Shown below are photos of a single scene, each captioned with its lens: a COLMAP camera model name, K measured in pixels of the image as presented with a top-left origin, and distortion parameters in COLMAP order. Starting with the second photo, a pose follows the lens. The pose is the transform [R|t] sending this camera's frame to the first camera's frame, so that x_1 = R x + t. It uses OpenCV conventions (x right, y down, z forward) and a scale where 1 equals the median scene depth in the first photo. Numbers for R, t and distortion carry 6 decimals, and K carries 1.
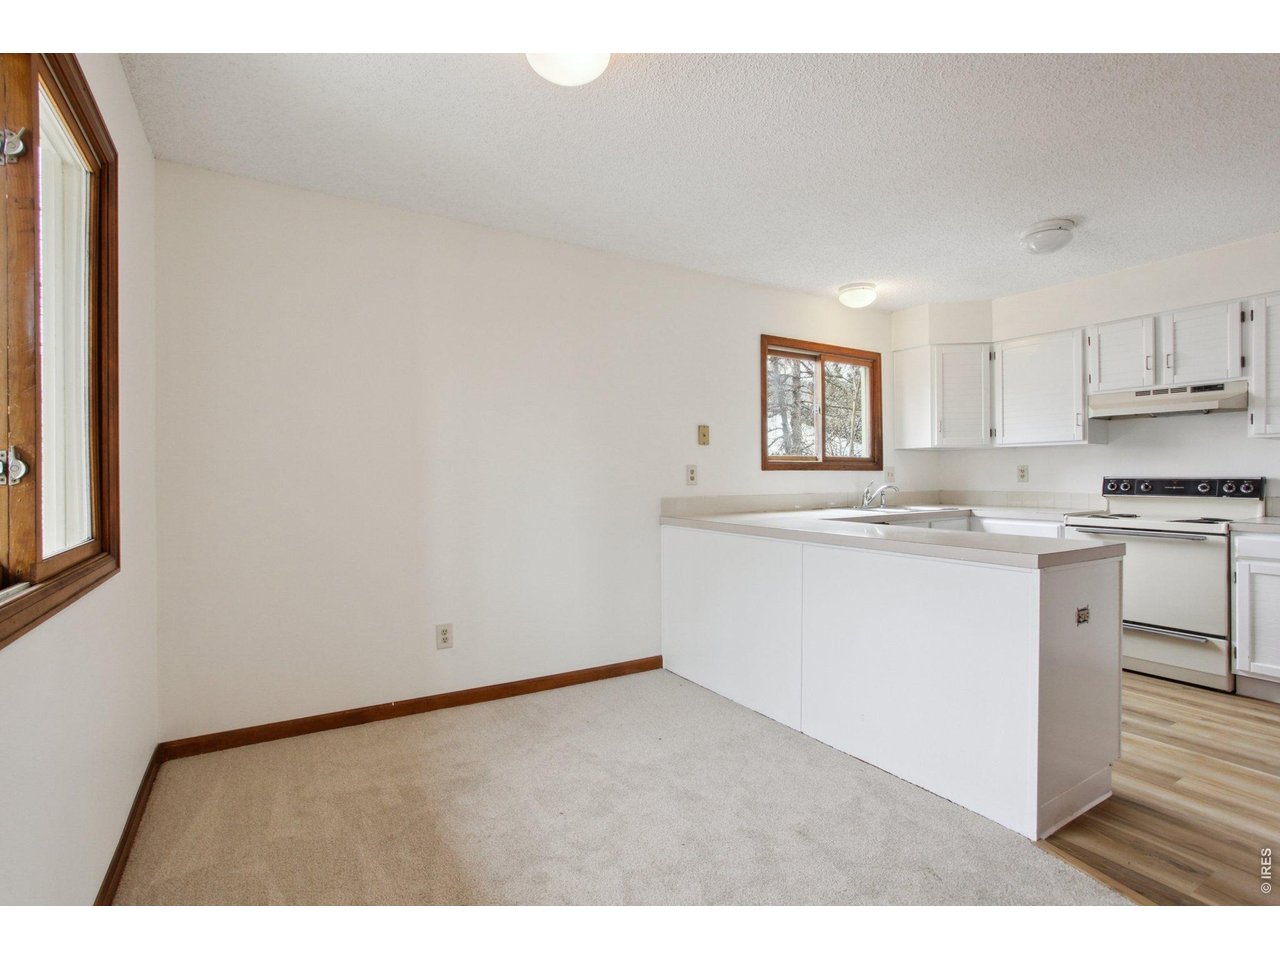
lens RADIAL K [[636.8, 0, 628.7], [0, 636.8, 473.6], [0, 0, 1]] dist [-0.034133, 0.016194]
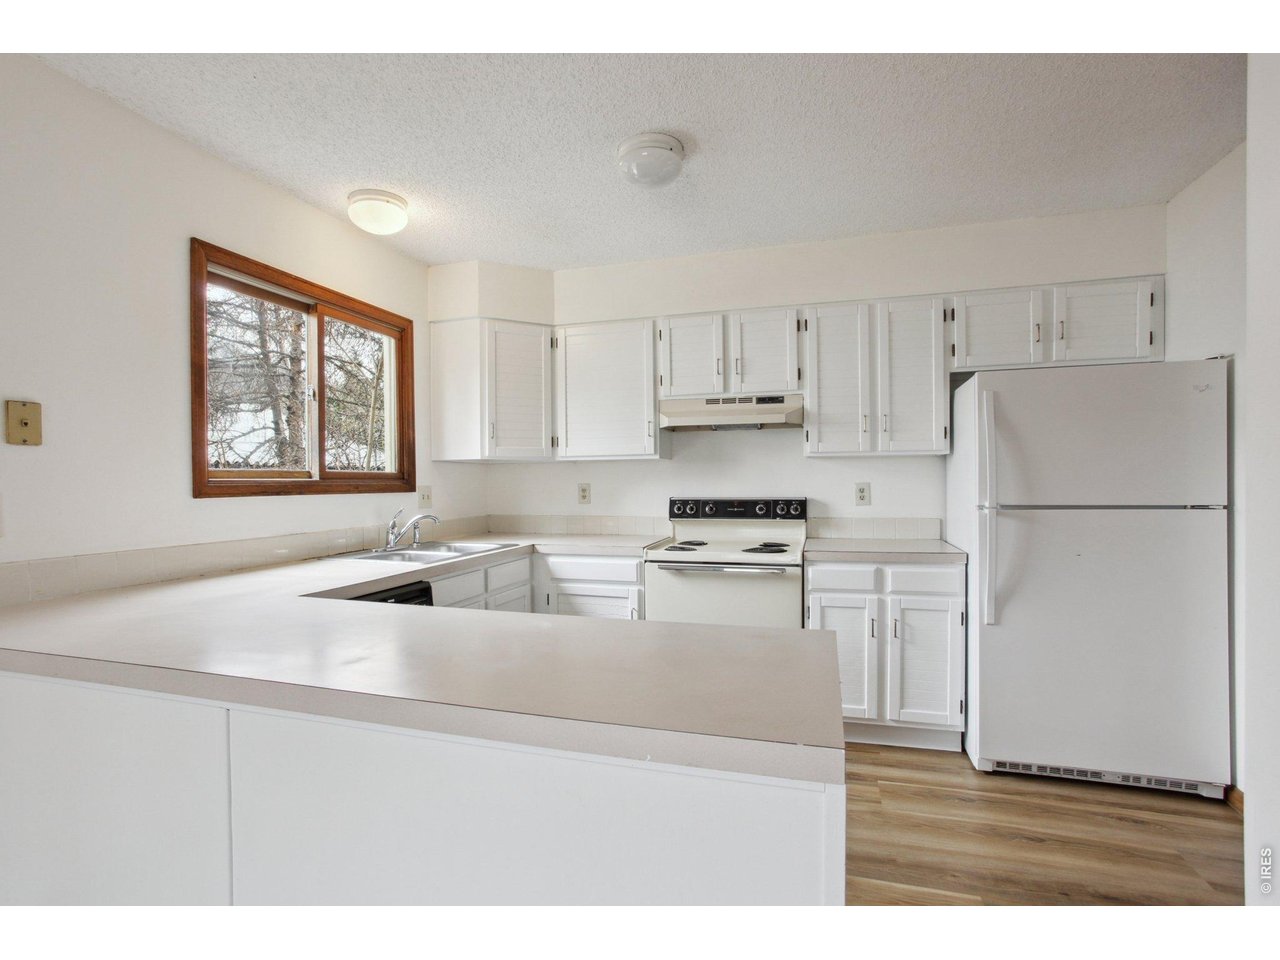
lens RADIAL K [[636.8, 0, 622.5], [0, 636.8, 486.0], [0, 0, 1]] dist [-0.034133, 0.016194]
pose [[0.760694, -0.007545, 0.649067, 0.145156], [0.004605, 0.999970, 0.006228, -0.016585], [-0.649094, -0.001749, 0.760706, 0.384188]]
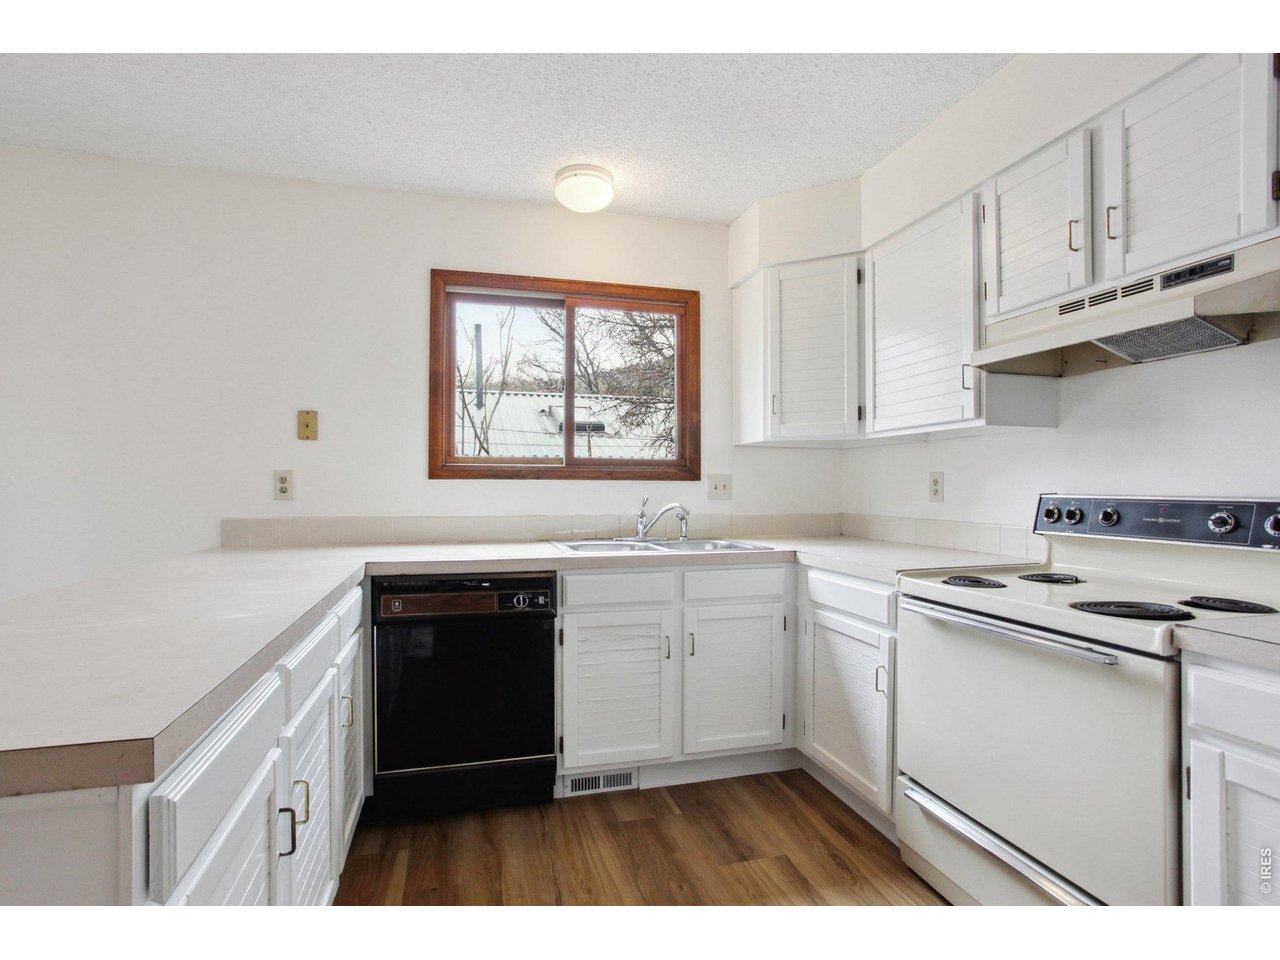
lens RADIAL K [[636.8, 0, 652.9], [0, 636.8, 482.9], [0, 0, 1]] dist [-0.034133, 0.016194]
pose [[0.958306, 0.004362, -0.285710, 0.617428], [-0.005558, 0.999979, -0.003376, -0.000277], [0.285689, 0.004823, 0.958310, 0.454629]]
